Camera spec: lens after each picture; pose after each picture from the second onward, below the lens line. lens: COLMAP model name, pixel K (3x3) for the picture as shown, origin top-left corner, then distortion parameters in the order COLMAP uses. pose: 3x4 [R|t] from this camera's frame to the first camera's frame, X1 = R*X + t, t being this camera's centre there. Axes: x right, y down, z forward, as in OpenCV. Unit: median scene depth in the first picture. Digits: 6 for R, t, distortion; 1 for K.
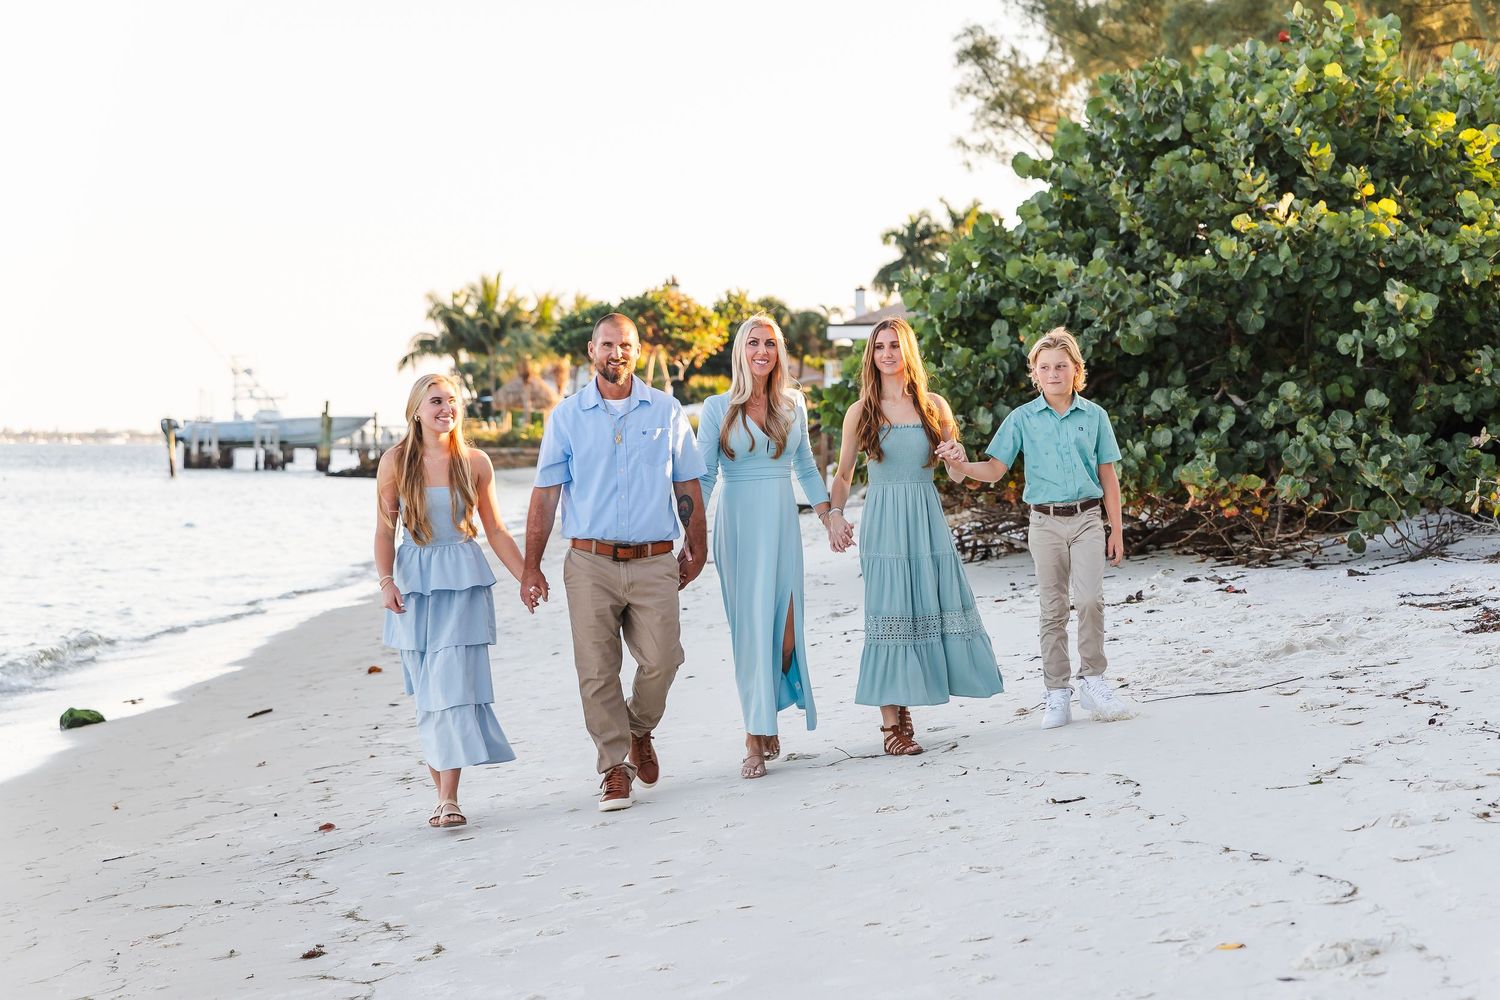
lens RADIAL K [[3036.4, 0, 750.0], [0, 3036.4, 500.0], [0, 0, 1]] dist [0.019171, 0.049597]
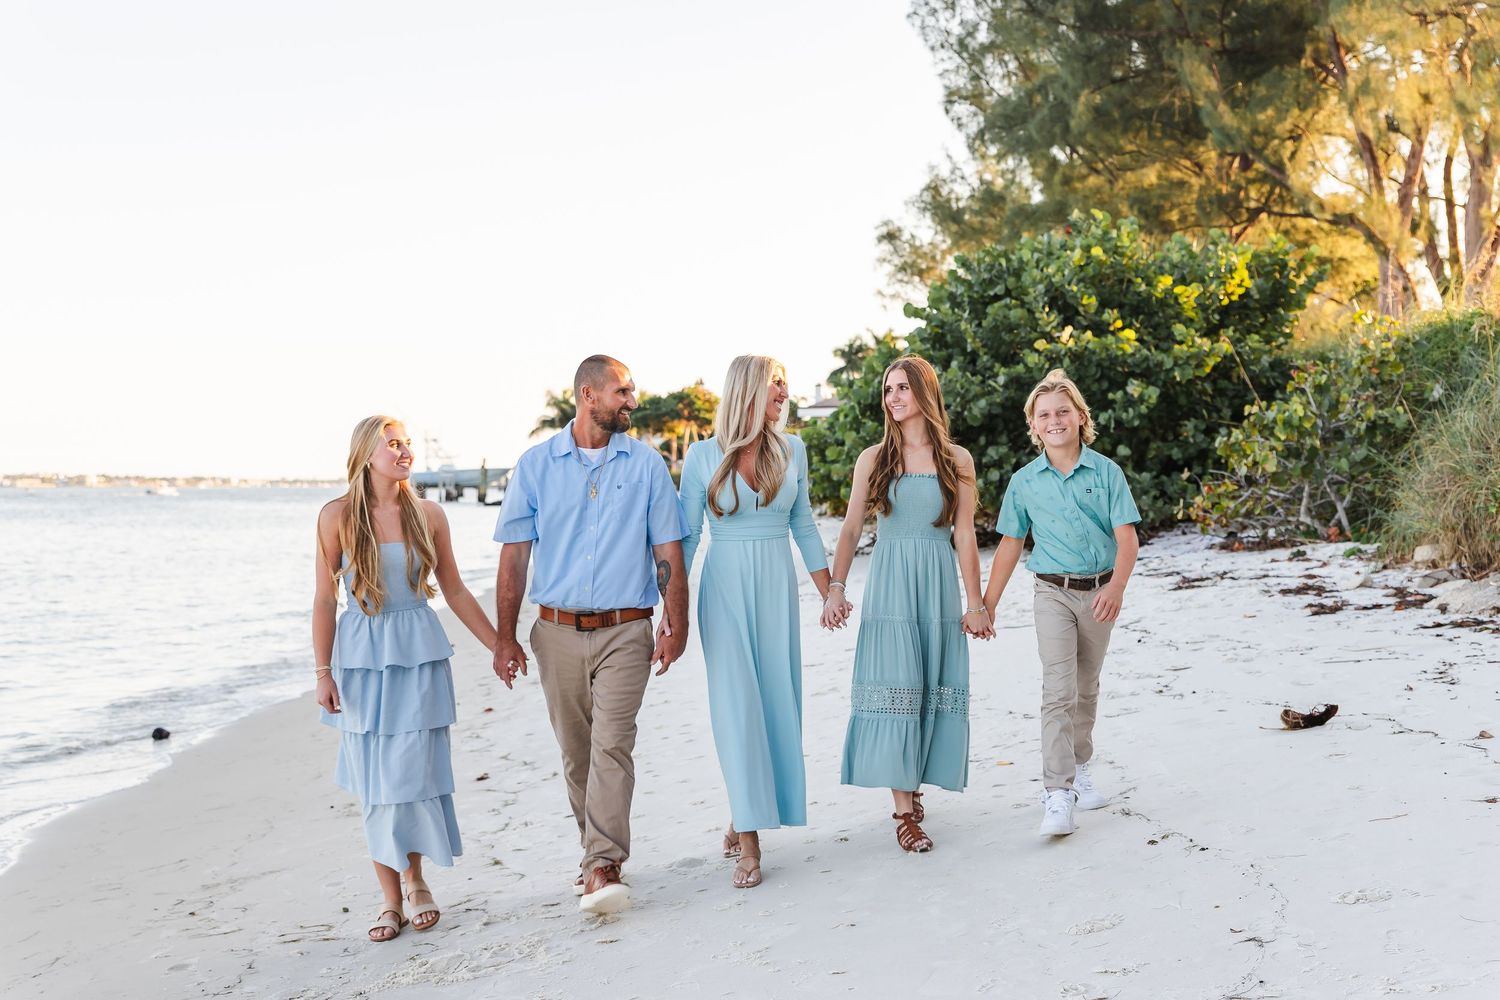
lens RADIAL K [[2316.8, 0, 750.0], [0, 2316.8, 500.0], [0, 0, 1]] dist [0.010701, 0.027258]
pose [[0.999784, -0.008229, -0.019090, 0.027487], [0.007946, 0.999858, -0.014863, 0.009935], [0.019209, 0.014708, 0.999707, -0.251205]]
